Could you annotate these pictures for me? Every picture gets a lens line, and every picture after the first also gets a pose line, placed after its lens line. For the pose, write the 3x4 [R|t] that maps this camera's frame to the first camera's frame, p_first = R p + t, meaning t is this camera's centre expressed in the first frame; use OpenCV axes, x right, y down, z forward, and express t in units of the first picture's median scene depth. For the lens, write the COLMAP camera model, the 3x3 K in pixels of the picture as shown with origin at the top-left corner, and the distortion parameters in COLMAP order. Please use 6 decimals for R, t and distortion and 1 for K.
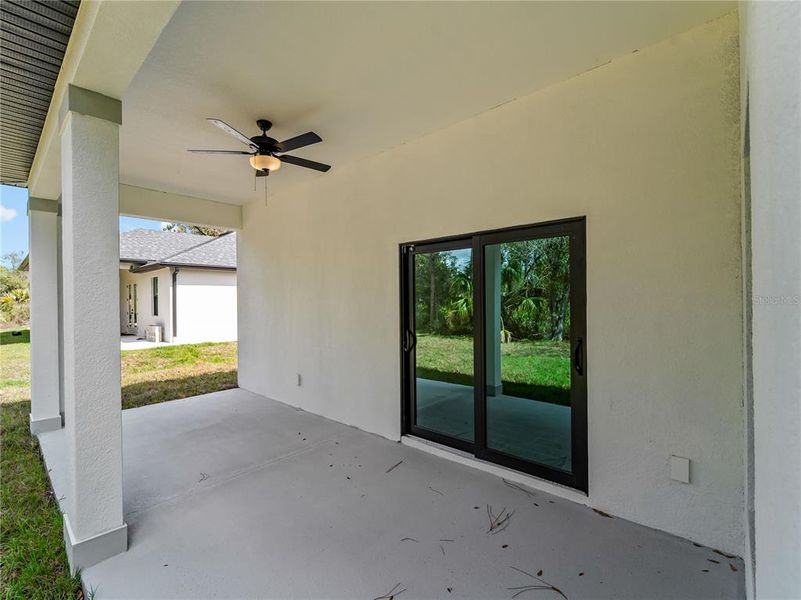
lens RADIAL K [[368.9, 0, 400.5], [0, 368.9, 300.0], [0, 0, 1]] dist [-0.000538, -0.000076]
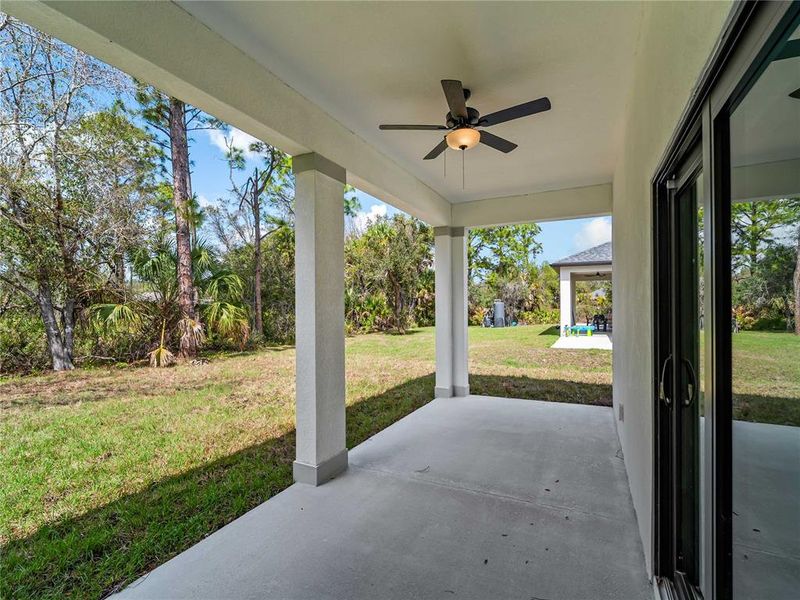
lens RADIAL K [[368.5, 0, 400.0], [0, 368.5, 300.0], [0, 0, 1]] dist [-0.000538, -0.000076]
pose [[0.272940, -0.016116, -0.961896, 0.336790], [0.004796, 0.999870, -0.015392, 0.015731], [0.962019, -0.000413, 0.272982, 0.494964]]
